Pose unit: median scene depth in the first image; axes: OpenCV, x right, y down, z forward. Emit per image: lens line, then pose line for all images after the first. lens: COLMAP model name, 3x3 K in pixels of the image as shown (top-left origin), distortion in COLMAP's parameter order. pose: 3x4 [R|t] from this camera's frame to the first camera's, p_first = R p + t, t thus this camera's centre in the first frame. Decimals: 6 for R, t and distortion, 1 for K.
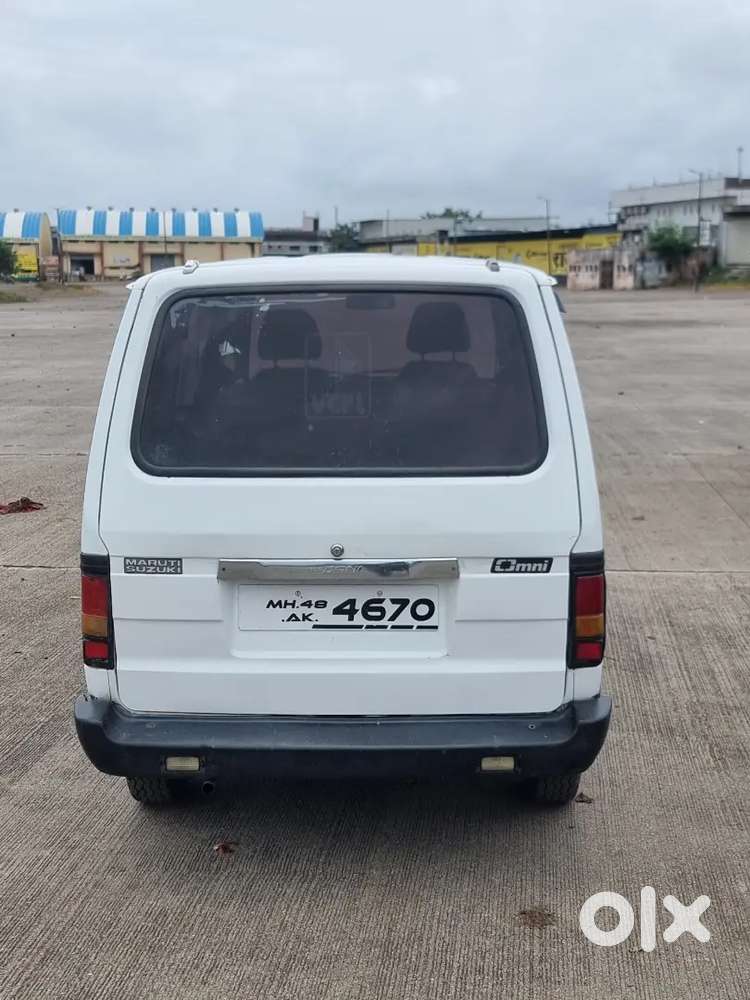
lens RADIAL K [[1353.3, 0, 375.0], [0, 1353.3, 500.0], [0, 0, 1]] dist [0.083368, -0.071562]
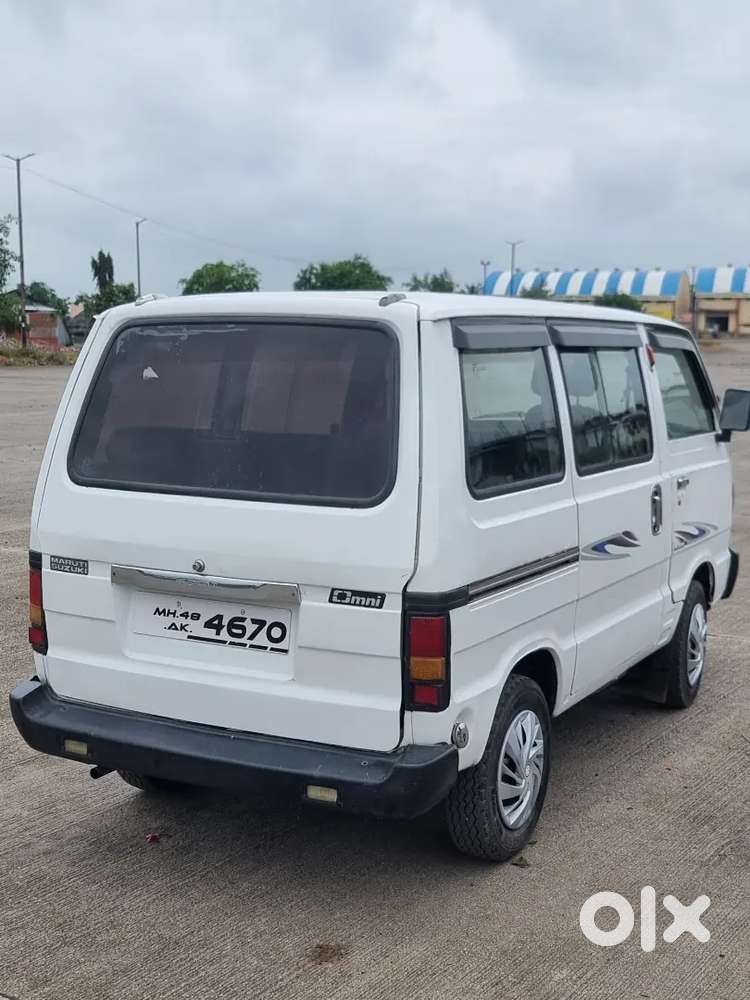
lens RADIAL K [[1354.7, 0, 390.2], [0, 1354.7, 513.6], [0, 0, 1]] dist [0.086510, -0.076873]
pose [[0.894941, 0.075904, -0.439681, 0.555890], [-0.089947, 0.995884, -0.011158, -0.004874], [0.437024, 0.049534, 0.898085, 0.111059]]
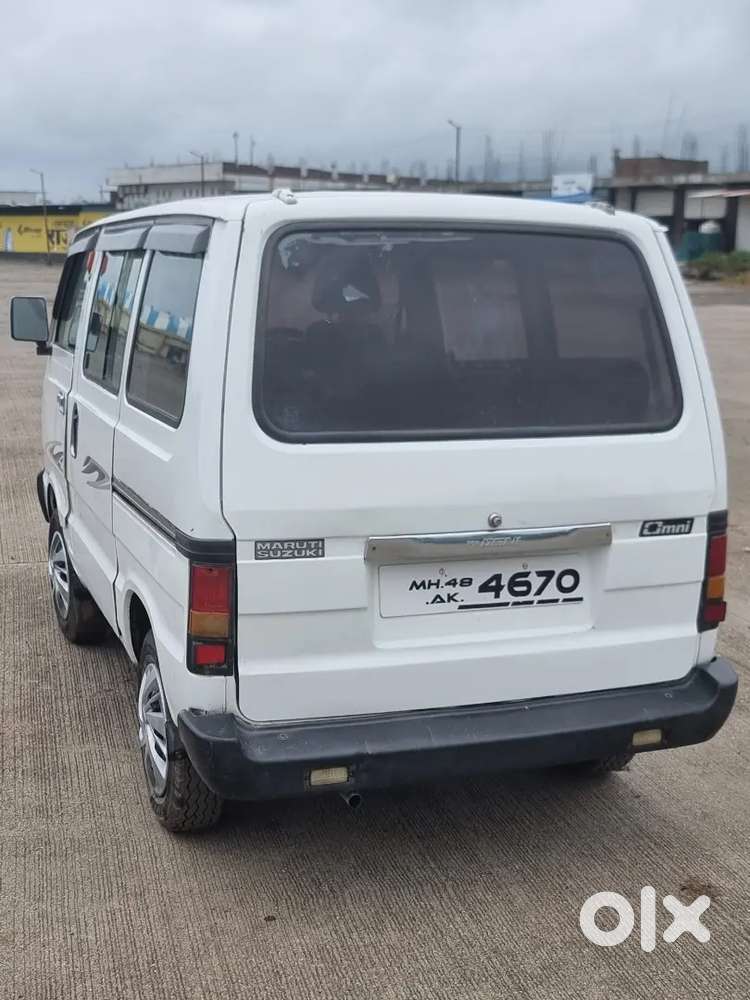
lens RADIAL K [[1353.4, 0, 386.8], [0, 1353.4, 521.3], [0, 0, 1]] dist [0.073287, -0.008609]
pose [[0.926901, -0.046935, 0.372359, -0.419581], [0.036541, 0.998722, 0.034925, 0.003746], [-0.373523, -0.018766, 0.927431, 0.191348]]
